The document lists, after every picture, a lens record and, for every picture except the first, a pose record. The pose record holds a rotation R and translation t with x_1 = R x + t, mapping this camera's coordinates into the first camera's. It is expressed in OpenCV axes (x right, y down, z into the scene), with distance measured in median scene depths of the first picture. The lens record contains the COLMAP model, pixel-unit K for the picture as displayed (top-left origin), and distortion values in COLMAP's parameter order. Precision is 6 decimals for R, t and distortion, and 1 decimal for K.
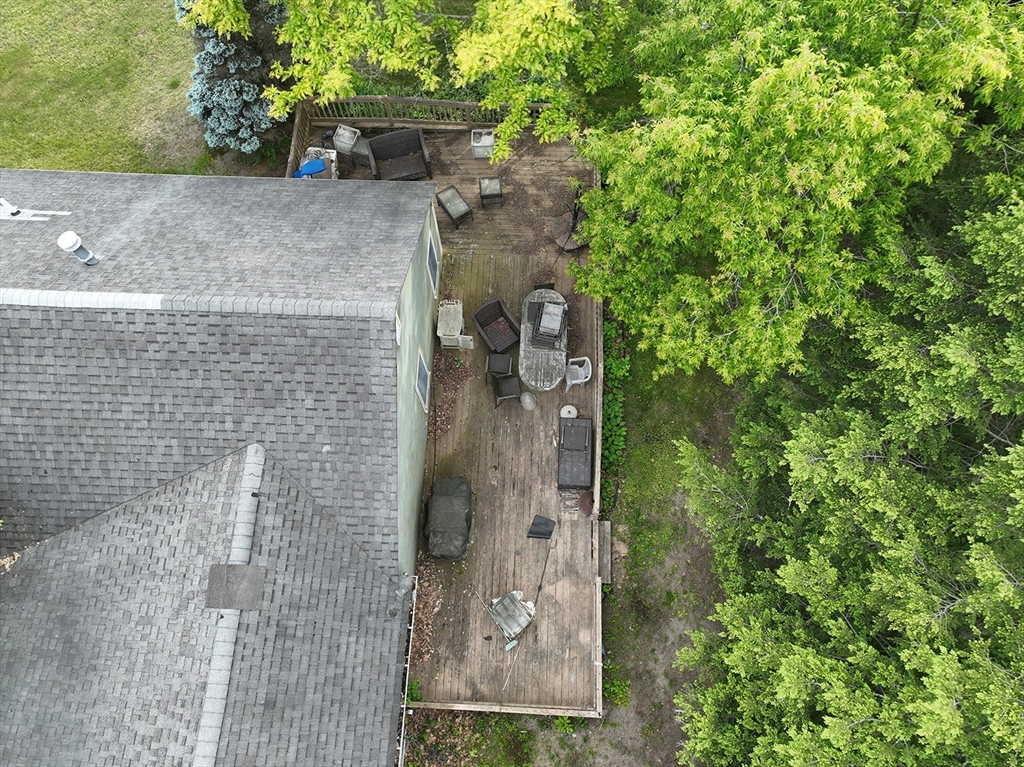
lens RADIAL K [[721.4, 0, 512.0], [0, 721.4, 383.5], [0, 0, 1]] dist [0.007855, -0.003389]
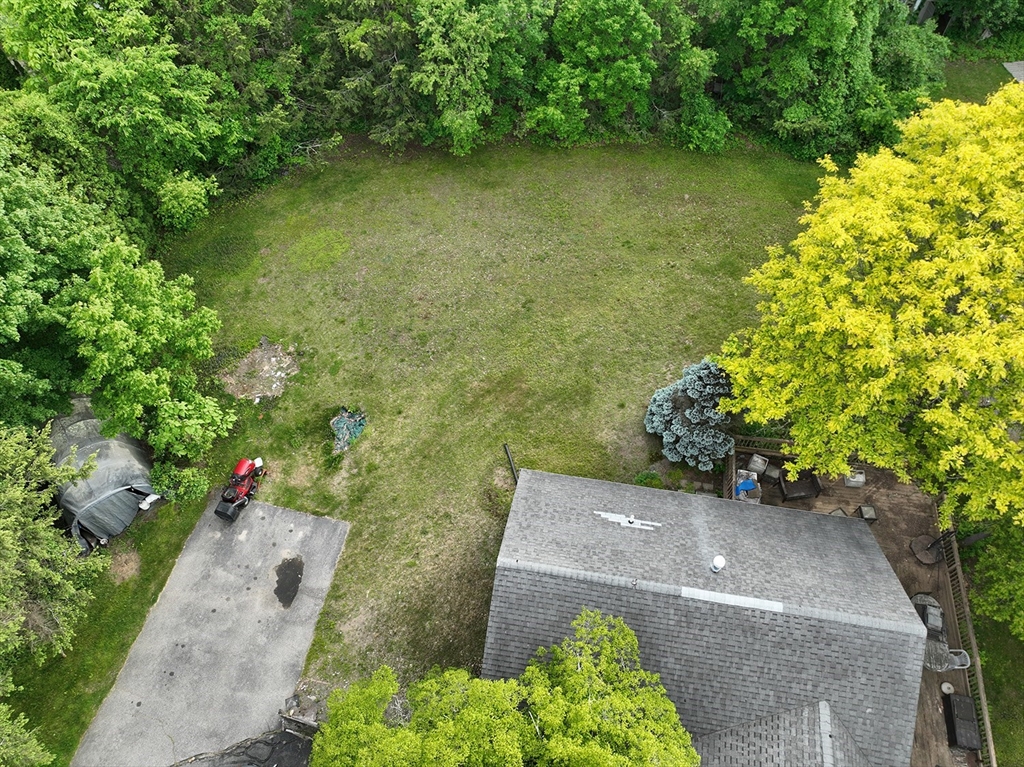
lens RADIAL K [[722.3, 0, 512.0], [0, 722.3, 383.5], [0, 0, 1]] dist [-0.009347, 0.028284]
pose [[0.992342, 0.104430, -0.065966, -1.025276], [-0.117058, 0.965559, -0.232366, -0.148059], [0.039428, 0.238308, 0.970389, -0.785261]]
